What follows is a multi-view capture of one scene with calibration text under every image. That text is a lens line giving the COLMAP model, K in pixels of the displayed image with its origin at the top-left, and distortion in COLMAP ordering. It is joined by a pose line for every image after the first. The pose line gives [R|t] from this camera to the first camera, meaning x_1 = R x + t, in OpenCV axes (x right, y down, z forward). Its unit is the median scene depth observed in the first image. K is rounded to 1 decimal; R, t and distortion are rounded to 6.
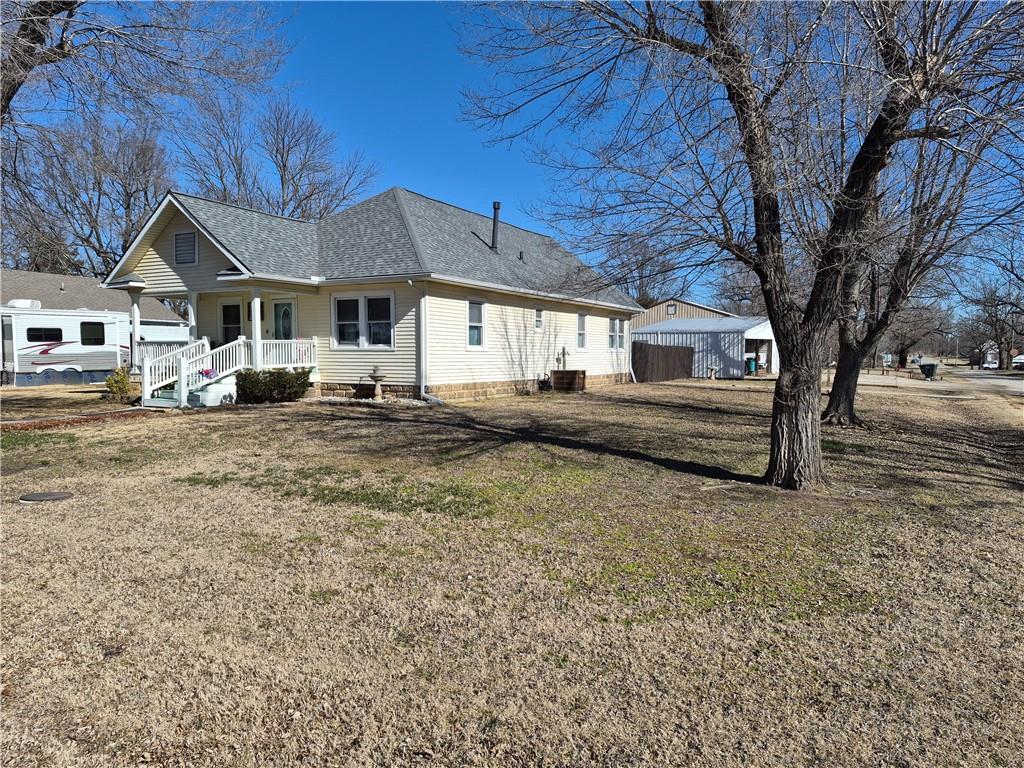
lens RADIAL K [[703.7, 0, 510.6], [0, 703.7, 384.7], [0, 0, 1]] dist [0.061794, -0.010922]
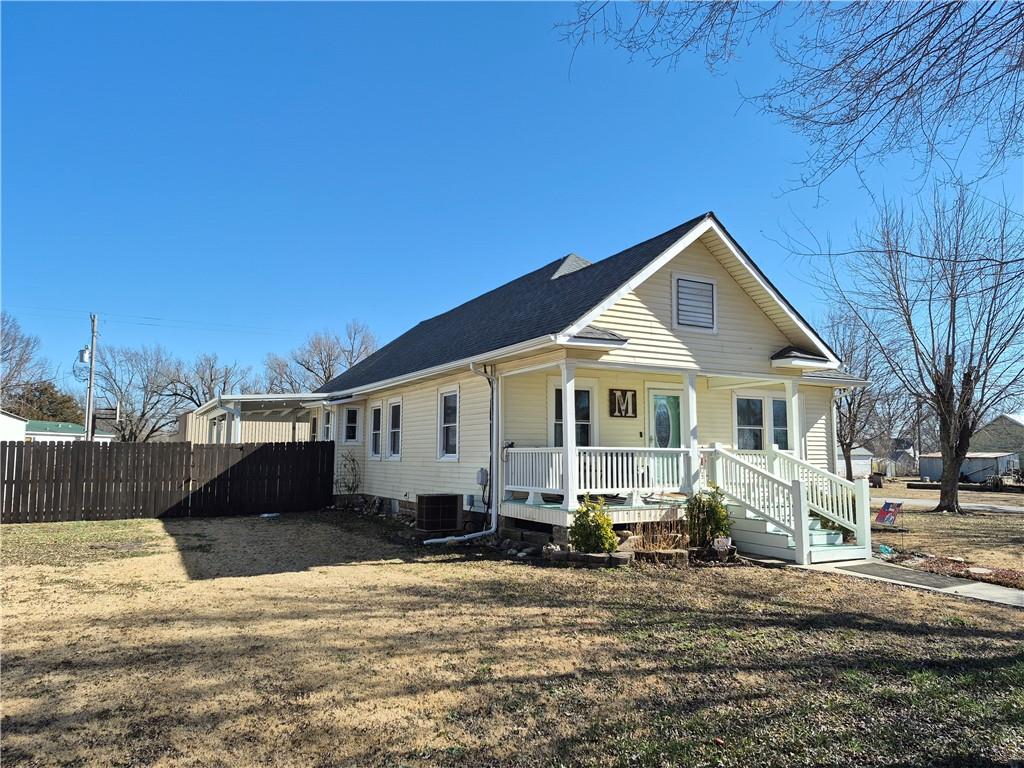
lens RADIAL K [[703.7, 0, 520.4], [0, 703.7, 383.7], [0, 0, 1]] dist [0.061794, -0.010922]
pose [[0.526602, 0.084379, 0.845914, -1.060923], [0.037621, 0.991774, -0.122349, -0.050206], [-0.849279, 0.096254, 0.519095, 0.812501]]
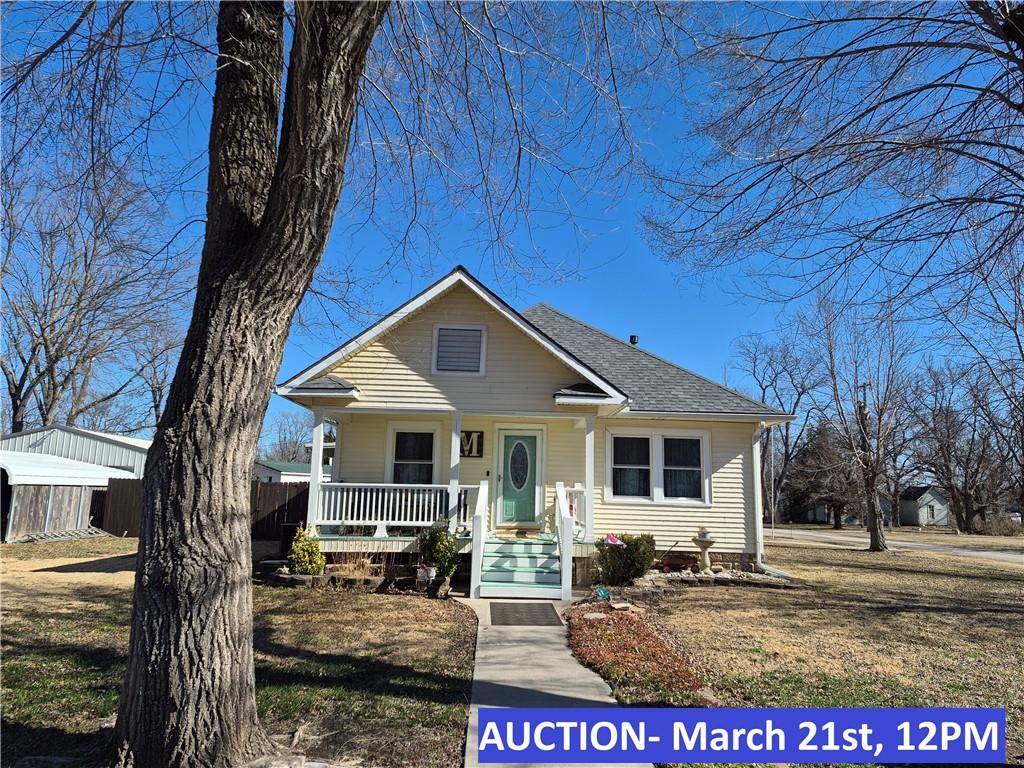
lens RADIAL K [[703.7, 0, 515.9], [0, 703.7, 377.6], [0, 0, 1]] dist [0.061794, -0.010922]
pose [[0.851102, 0.104254, 0.514545, -0.751368], [0.004358, 0.978648, -0.205497, -0.027135], [-0.524982, 0.177142, 0.832475, 0.417421]]
